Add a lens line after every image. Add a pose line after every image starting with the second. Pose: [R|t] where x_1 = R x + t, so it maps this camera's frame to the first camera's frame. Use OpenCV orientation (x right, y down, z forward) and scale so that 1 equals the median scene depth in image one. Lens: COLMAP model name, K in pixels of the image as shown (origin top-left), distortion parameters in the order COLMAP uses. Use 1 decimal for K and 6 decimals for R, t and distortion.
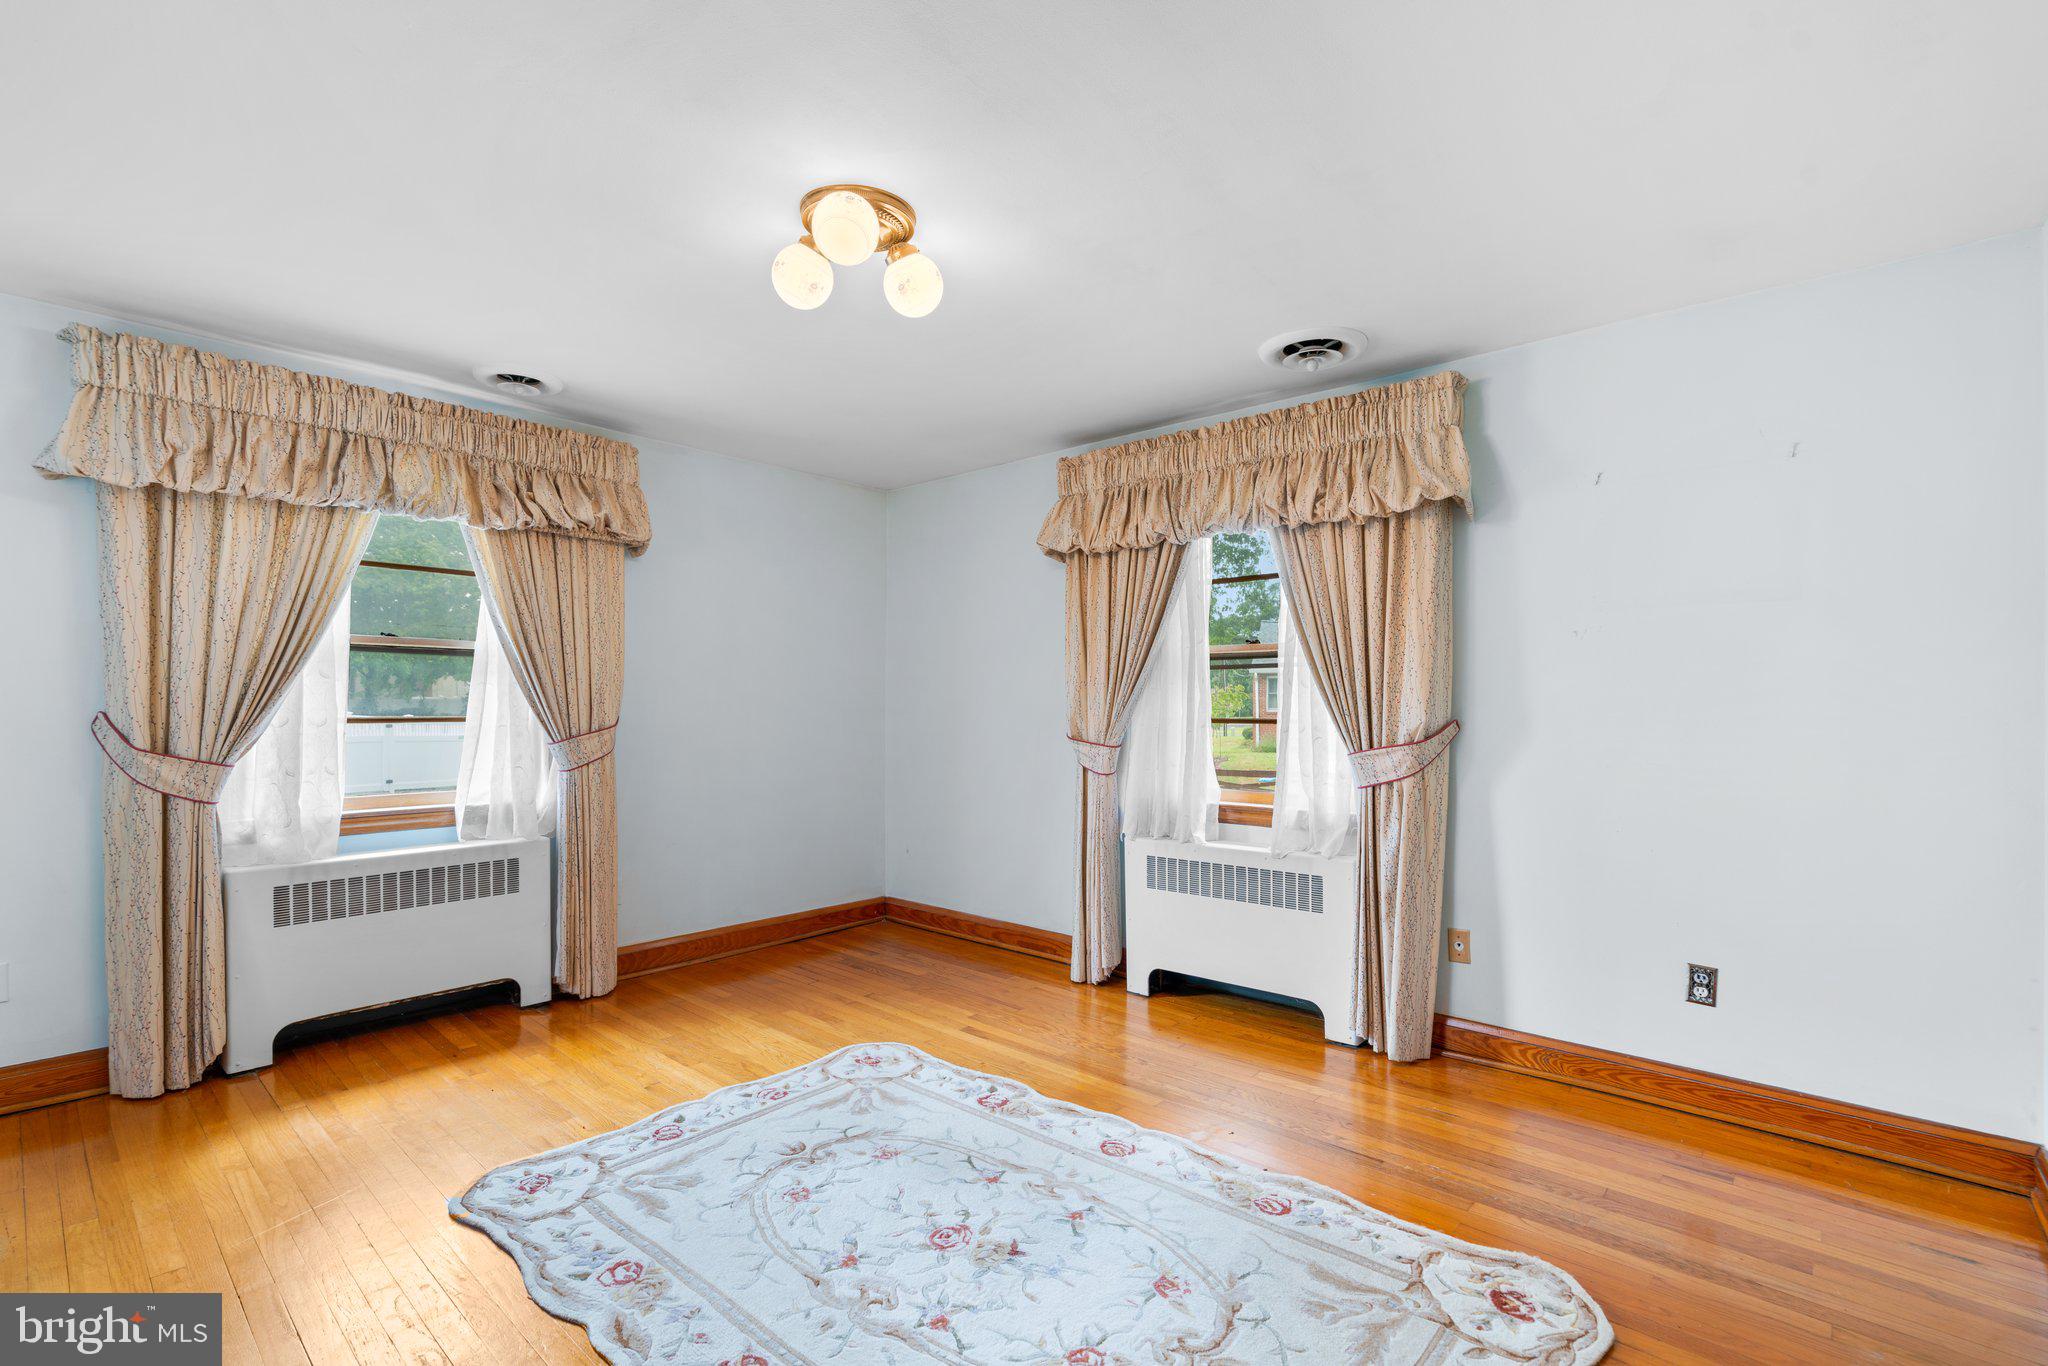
lens RADIAL K [[929.3, 0, 1028.6], [0, 929.3, 698.8], [0, 0, 1]] dist [-0.005961, 0.000713]
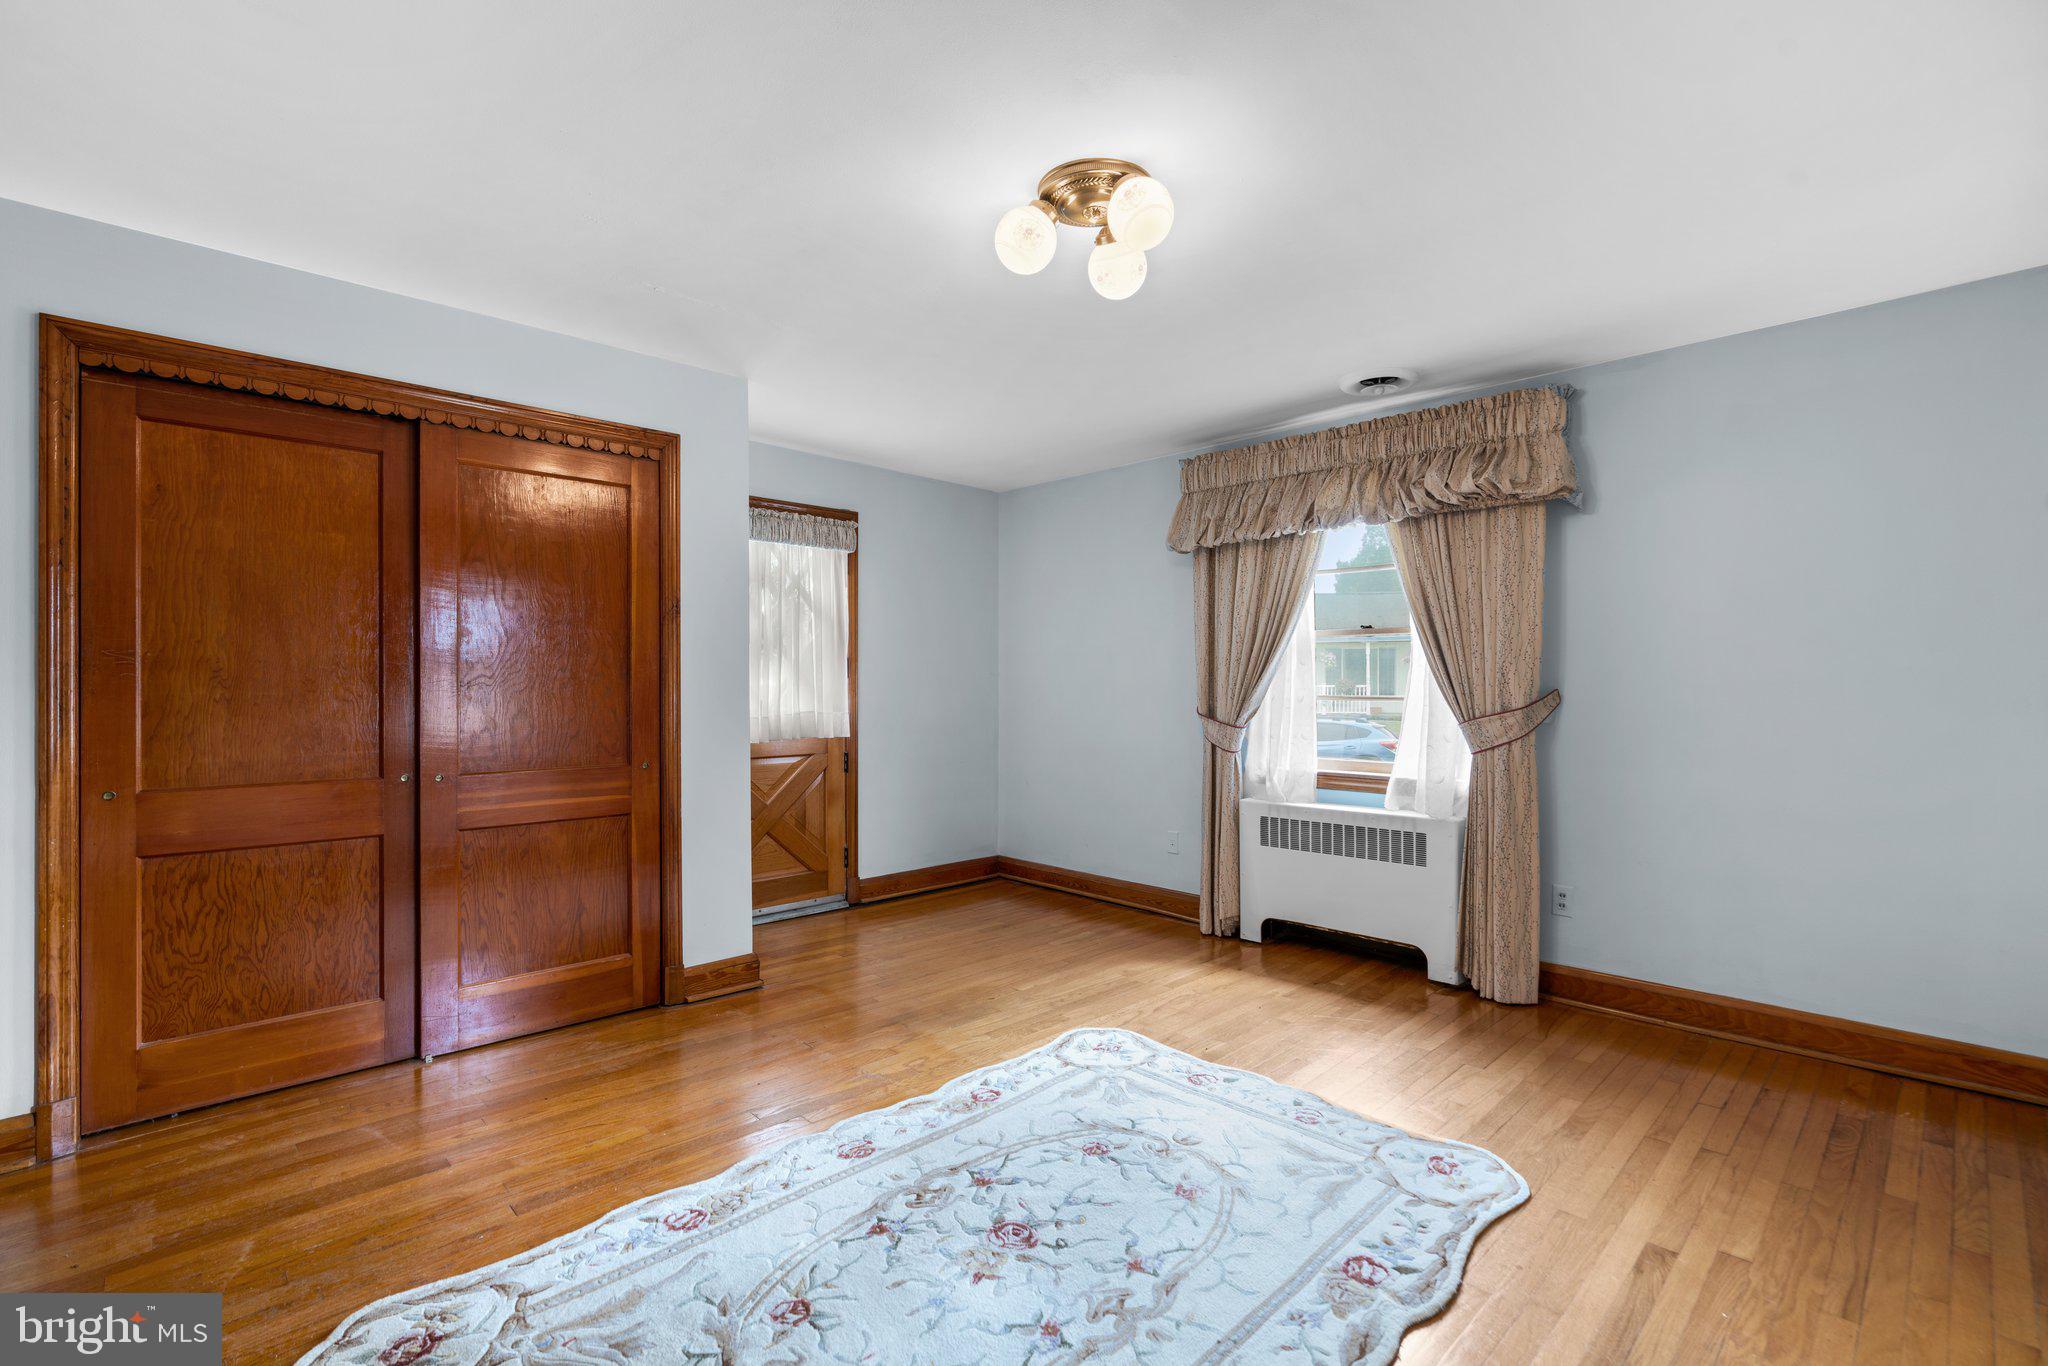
lens RADIAL K [[929.3, 0, 1029.8], [0, 929.3, 680.9], [0, 0, 1]] dist [-0.005961, 0.000713]
pose [[-0.066898, -0.008235, -0.997726, 0.583502], [0.005465, 0.999948, -0.008620, 0.009472], [0.997745, -0.006030, -0.066849, 0.720329]]
